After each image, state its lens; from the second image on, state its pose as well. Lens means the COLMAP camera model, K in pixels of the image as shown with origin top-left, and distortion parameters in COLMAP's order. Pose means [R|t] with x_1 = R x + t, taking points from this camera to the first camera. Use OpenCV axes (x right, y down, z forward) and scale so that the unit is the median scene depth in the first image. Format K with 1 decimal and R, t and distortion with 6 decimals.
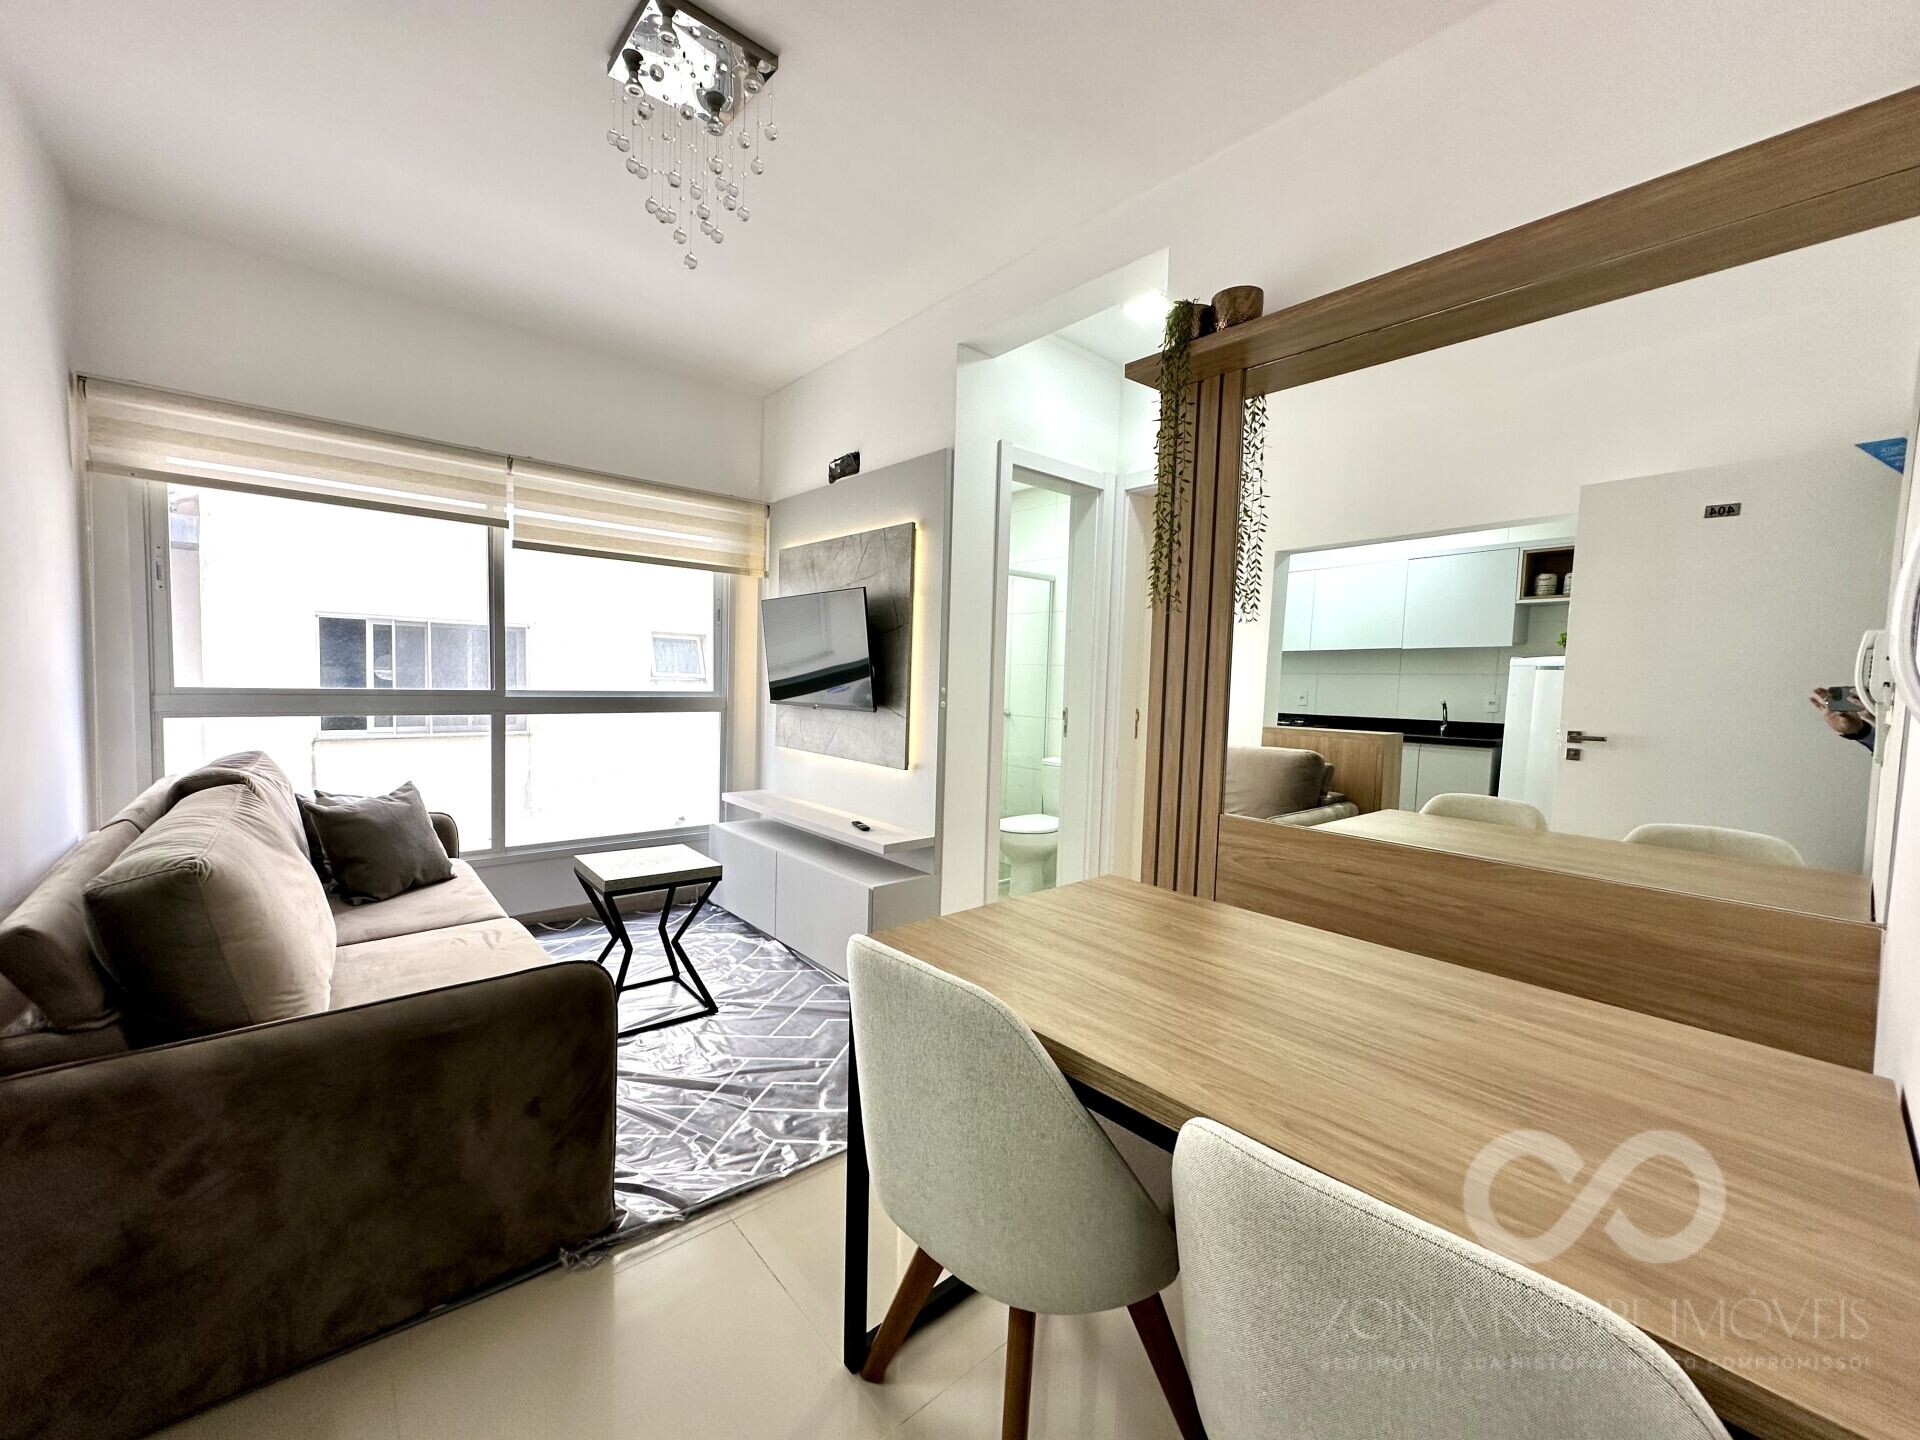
lens RADIAL K [[764.3, 0, 960.0], [0, 764.3, 720.0], [0, 0, 1]] dist [-0.001380, -0.000269]
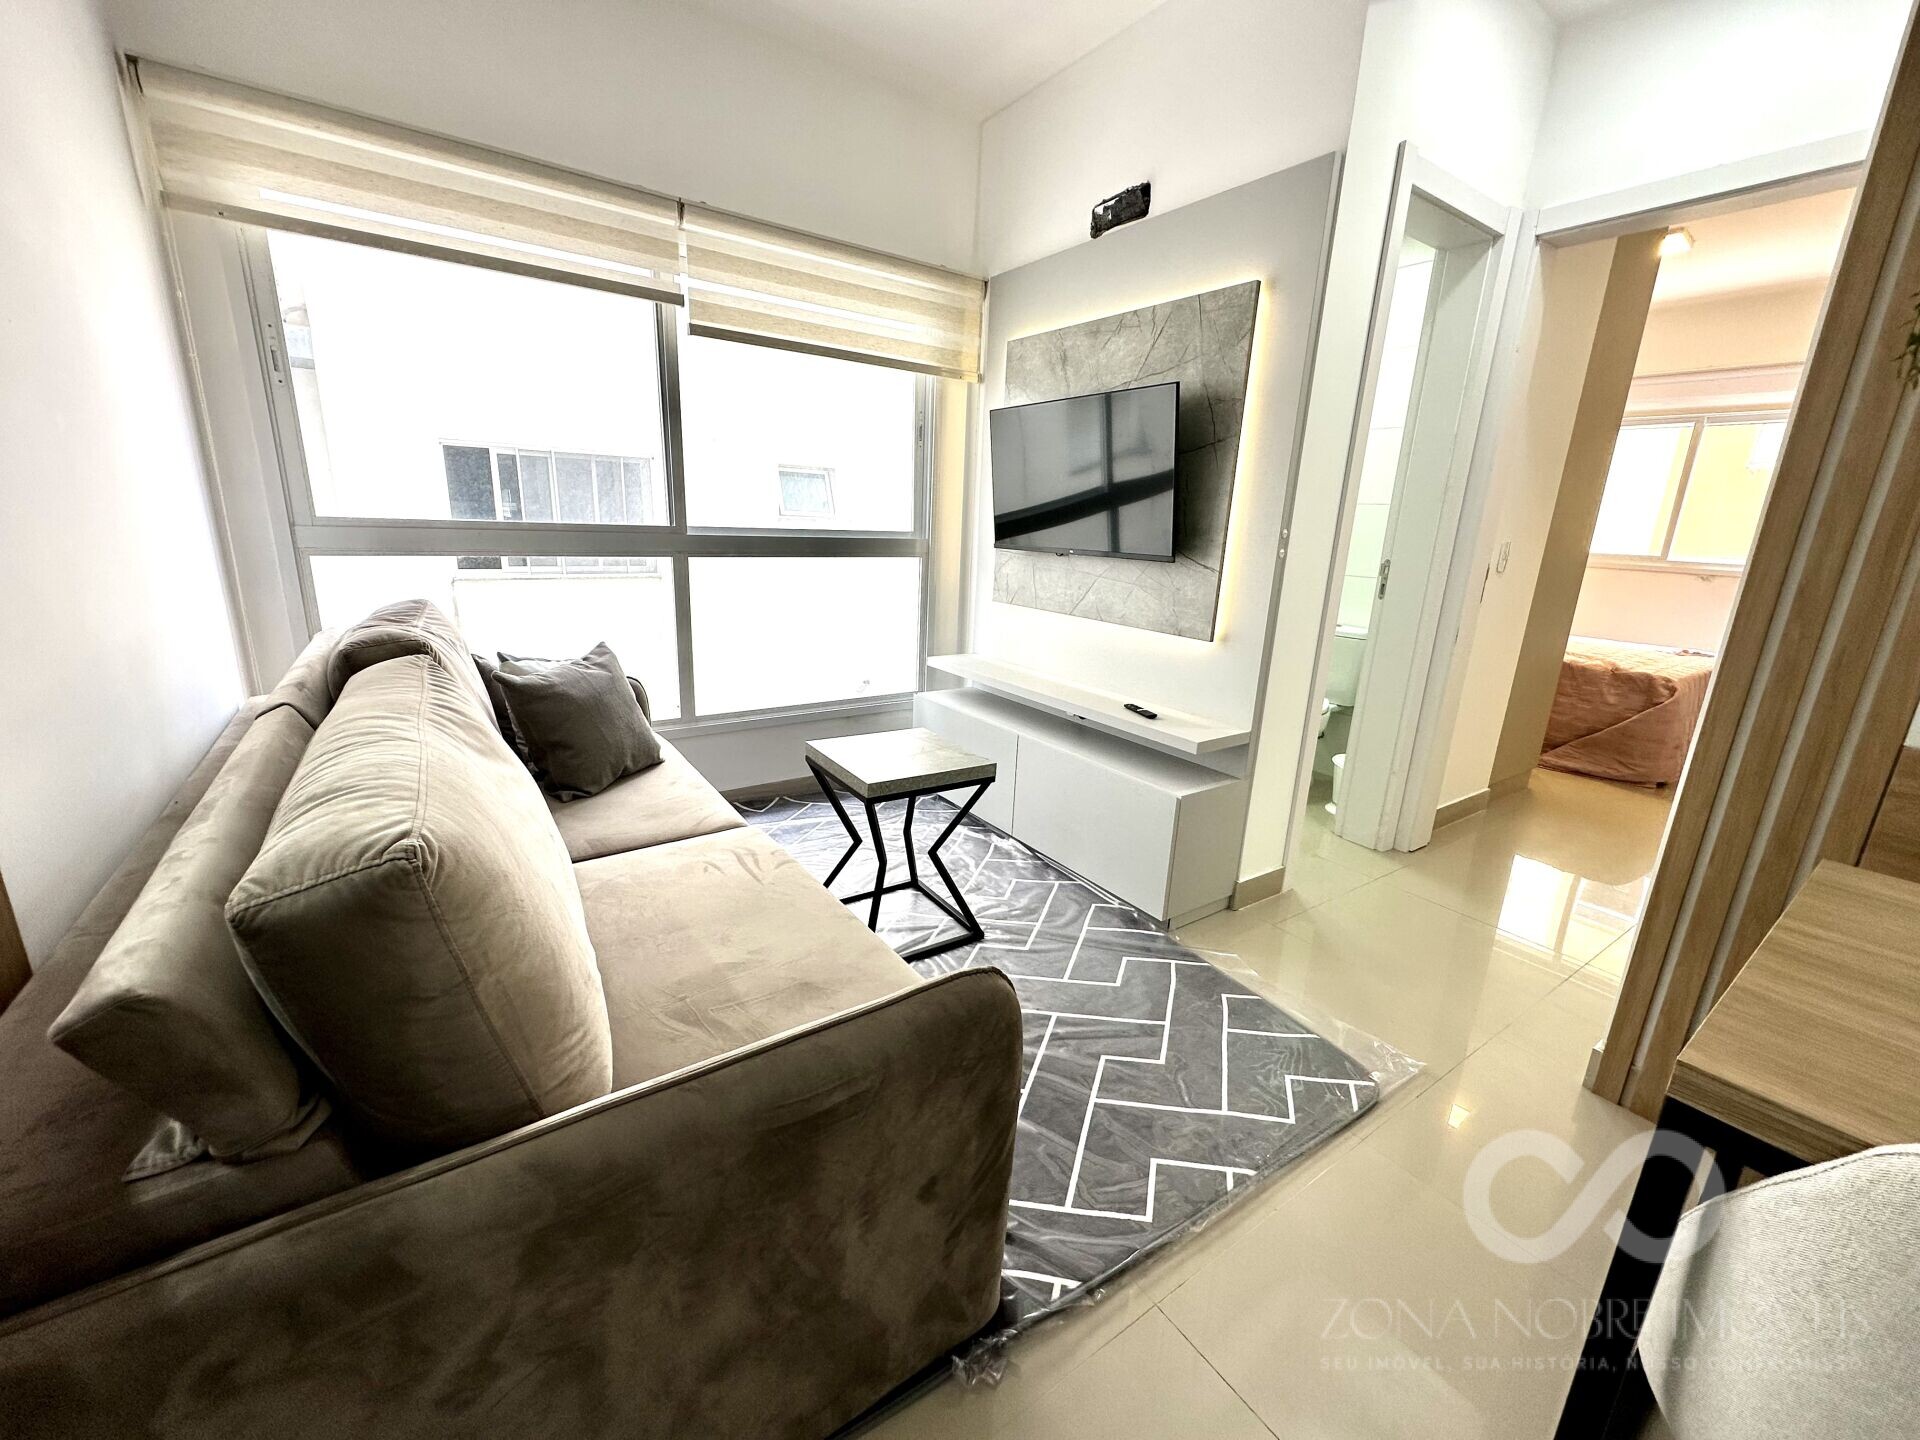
lens RADIAL K [[764.3, 0, 960.0], [0, 764.3, 720.0], [0, 0, 1]] dist [-0.001380, -0.000269]
pose [[0.993765, 0.038595, -0.104599, -0.247522], [-0.017207, 0.980024, 0.198132, -0.003916], [0.110157, -0.195097, 0.974578, 0.234466]]
